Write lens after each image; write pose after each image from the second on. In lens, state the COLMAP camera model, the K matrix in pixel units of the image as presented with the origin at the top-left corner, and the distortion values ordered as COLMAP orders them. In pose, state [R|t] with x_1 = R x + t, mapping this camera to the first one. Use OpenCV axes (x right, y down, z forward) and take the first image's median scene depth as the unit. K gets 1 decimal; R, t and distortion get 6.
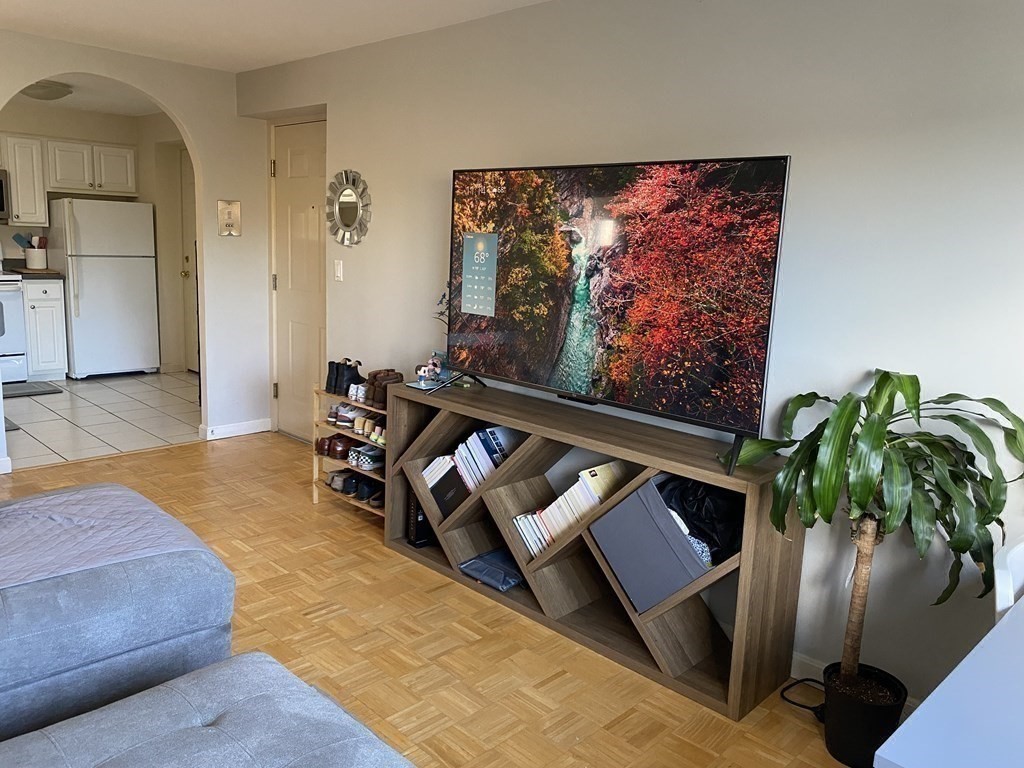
lens RADIAL K [[788.7, 0, 513.9], [0, 788.7, 375.0], [0, 0, 1]] dist [0.052199, -0.075532]
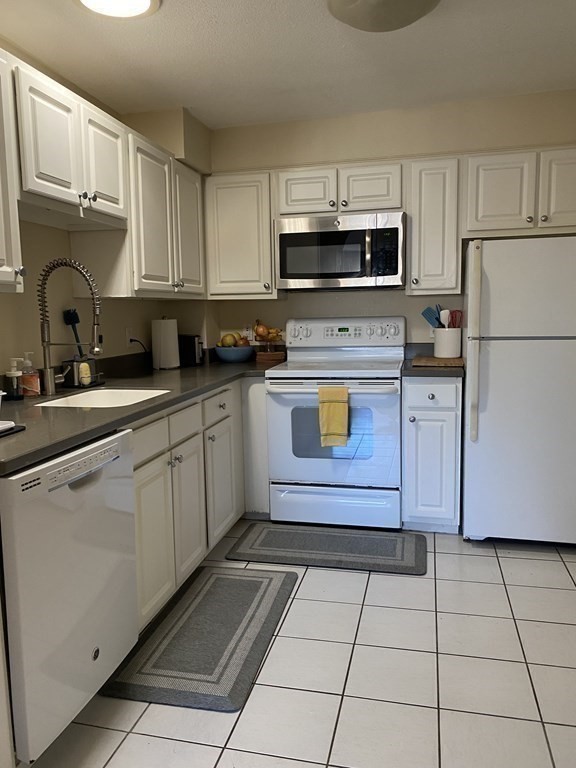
lens RADIAL K [[591.5, 0, 275.2], [0, 591.5, 394.6], [0, 0, 1]] dist [0.052199, -0.075532]
pose [[0.519909, 0.061175, -0.852028, -0.506715], [-0.097555, 0.995159, 0.011923, -0.197441], [0.848633, 0.076921, 0.523360, 1.290320]]
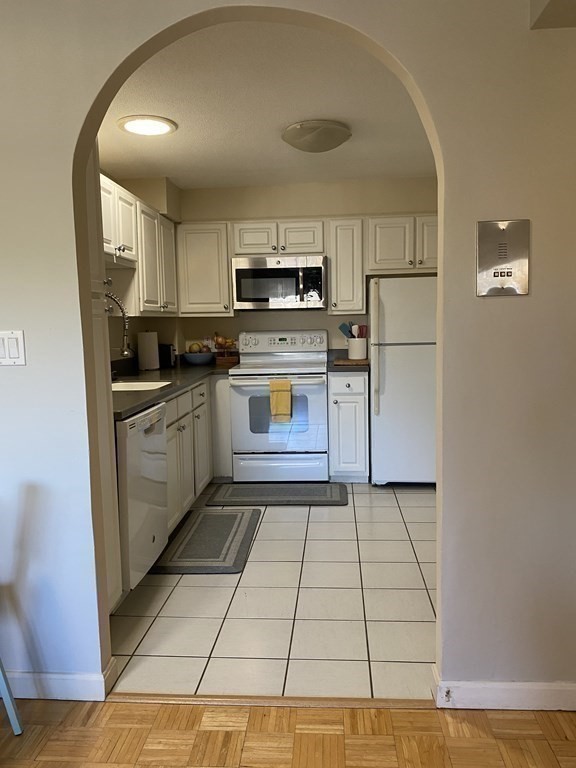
lens RADIAL K [[591.5, 0, 278.9], [0, 591.5, 399.5], [0, 0, 1]] dist [0.052199, -0.075532]
pose [[0.645834, 0.038209, -0.762522, -0.259285], [-0.076030, 0.997001, -0.014437, -0.145536], [0.759683, 0.067298, 0.646802, 1.011783]]
